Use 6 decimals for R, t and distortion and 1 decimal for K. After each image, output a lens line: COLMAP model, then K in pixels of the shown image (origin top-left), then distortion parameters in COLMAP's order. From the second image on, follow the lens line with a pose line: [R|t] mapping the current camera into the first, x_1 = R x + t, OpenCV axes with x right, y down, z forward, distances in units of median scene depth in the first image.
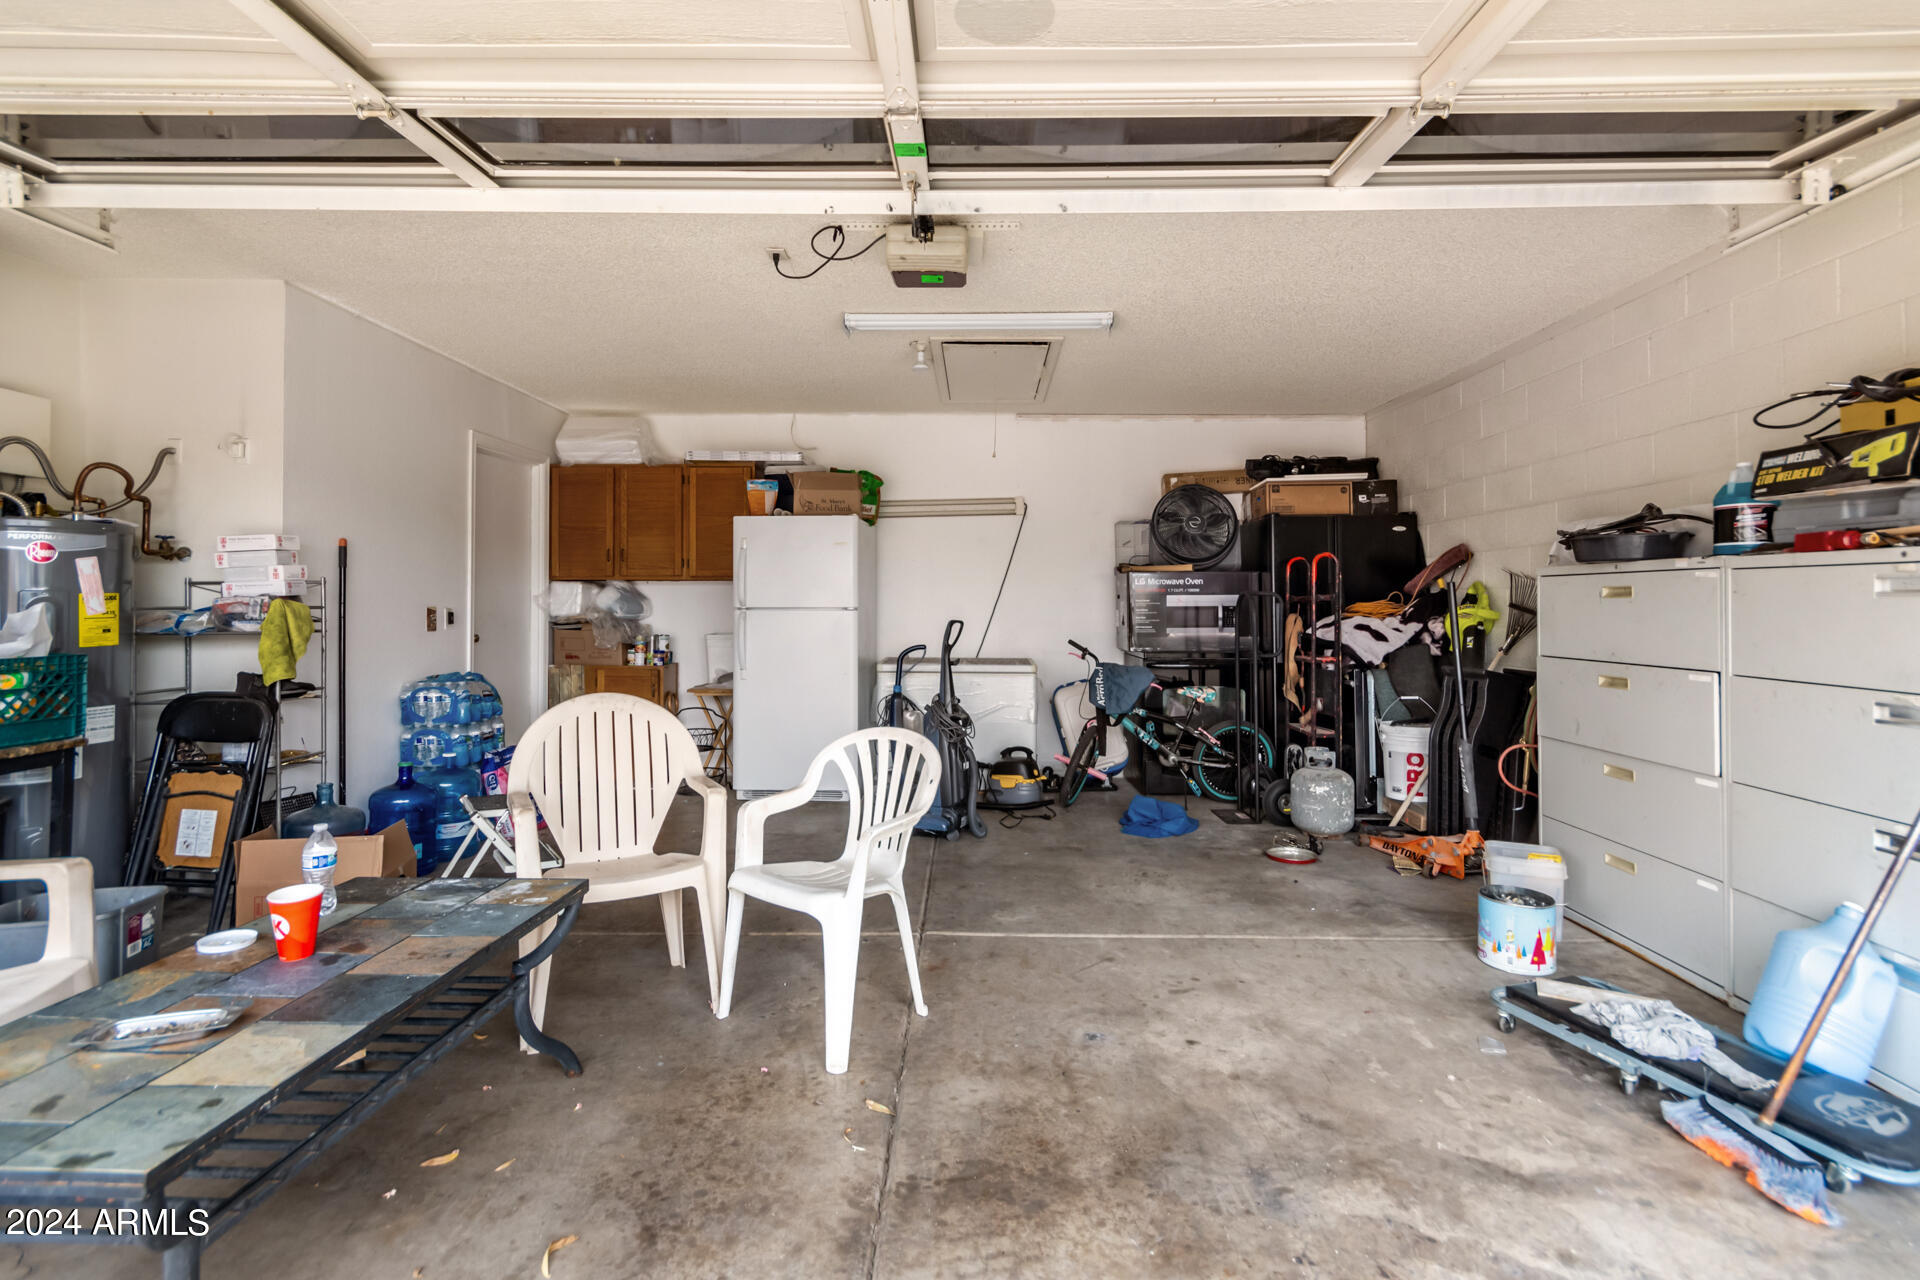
lens RADIAL K [[902.5, 0, 976.8], [0, 902.5, 591.9], [0, 0, 1]] dist [0.005200, 0.000583]
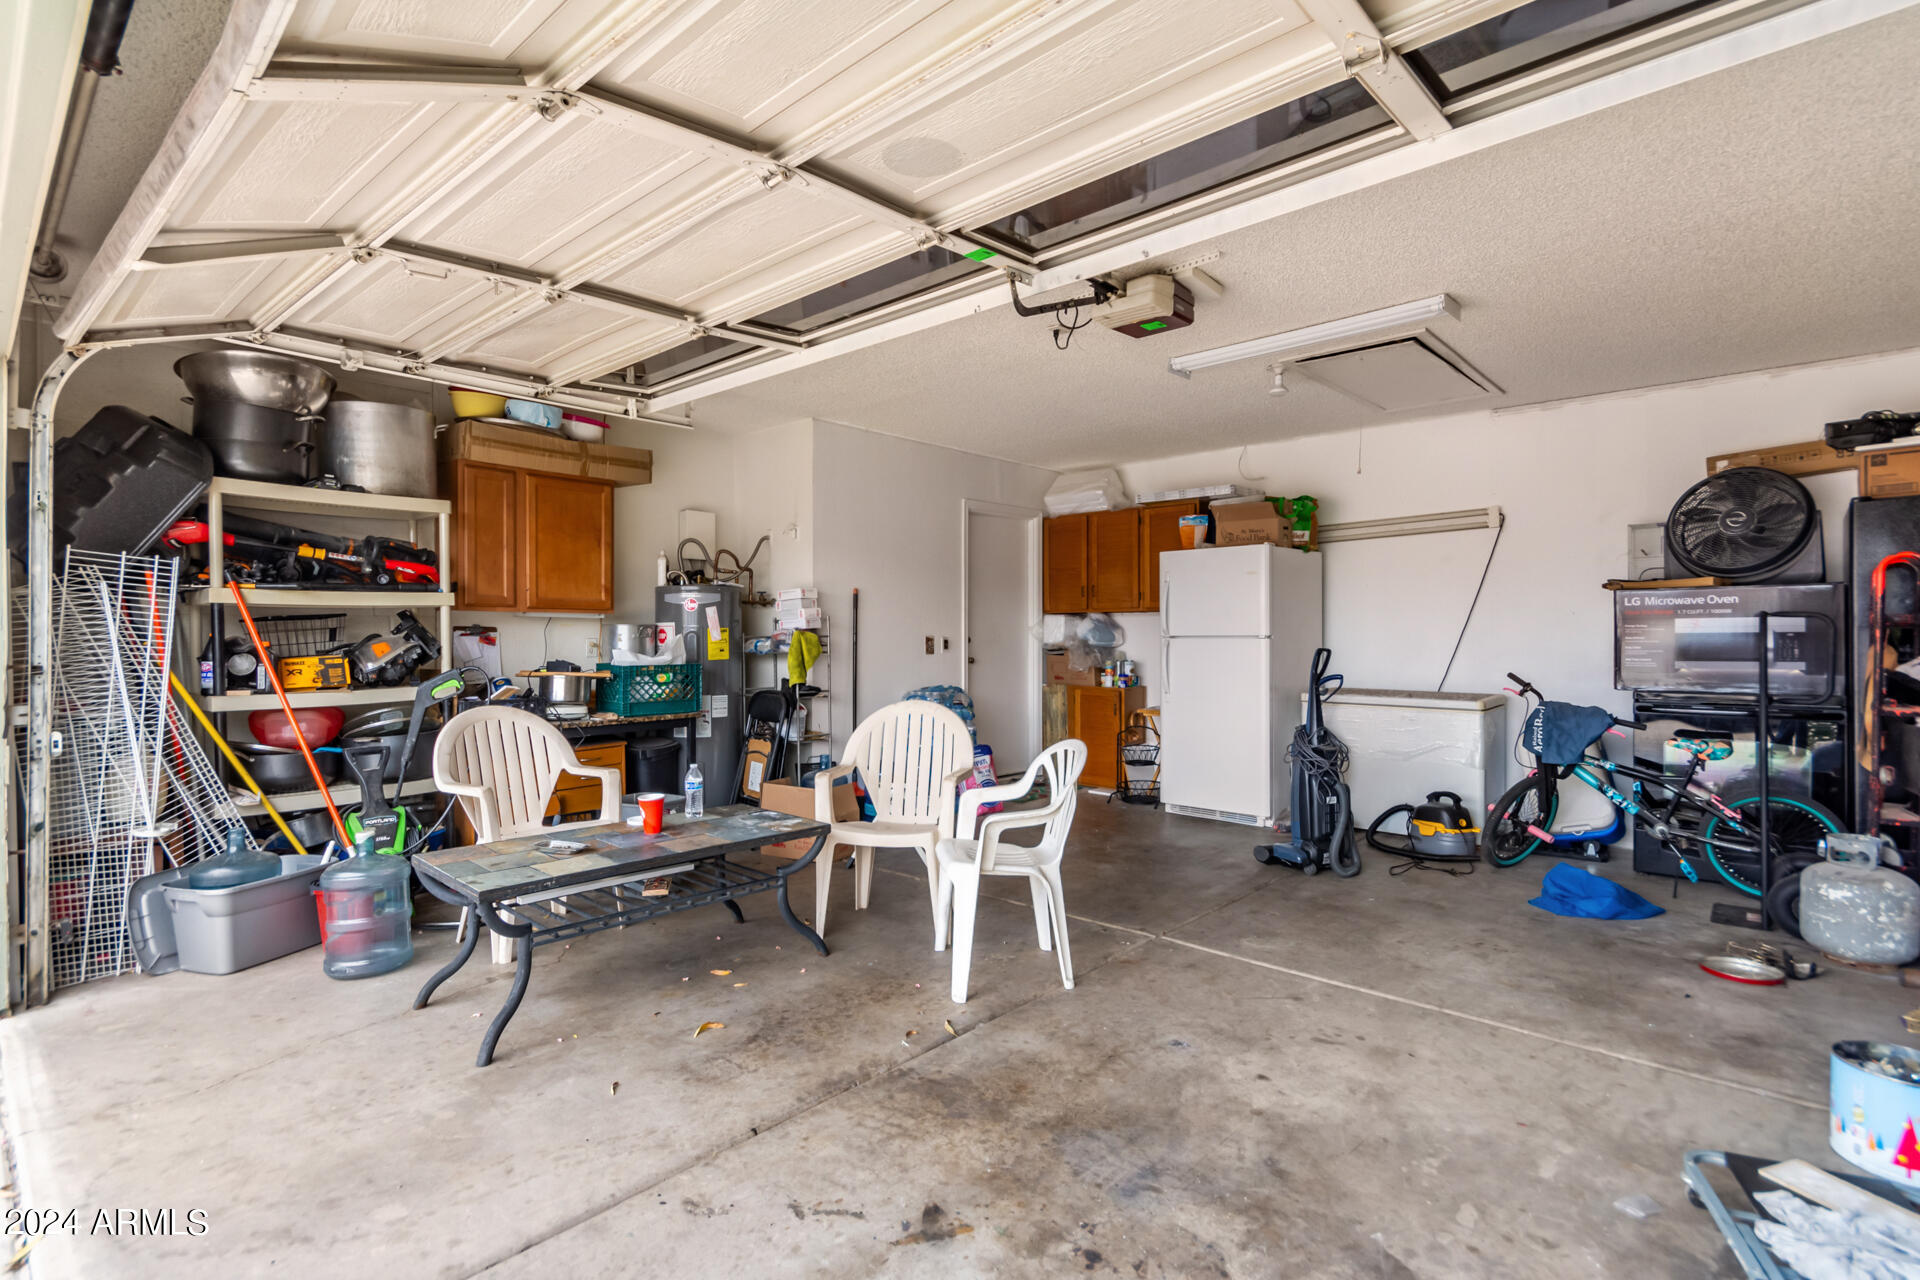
lens RADIAL K [[902.5, 0, 970.8], [0, 902.5, 642.2], [0, 0, 1]] dist [0.005200, 0.000583]
pose [[0.753299, 0.002064, -0.657675, 0.412119], [0.012980, 0.999754, 0.018005, 0.003300], [0.657550, -0.022100, 0.753087, 0.041198]]
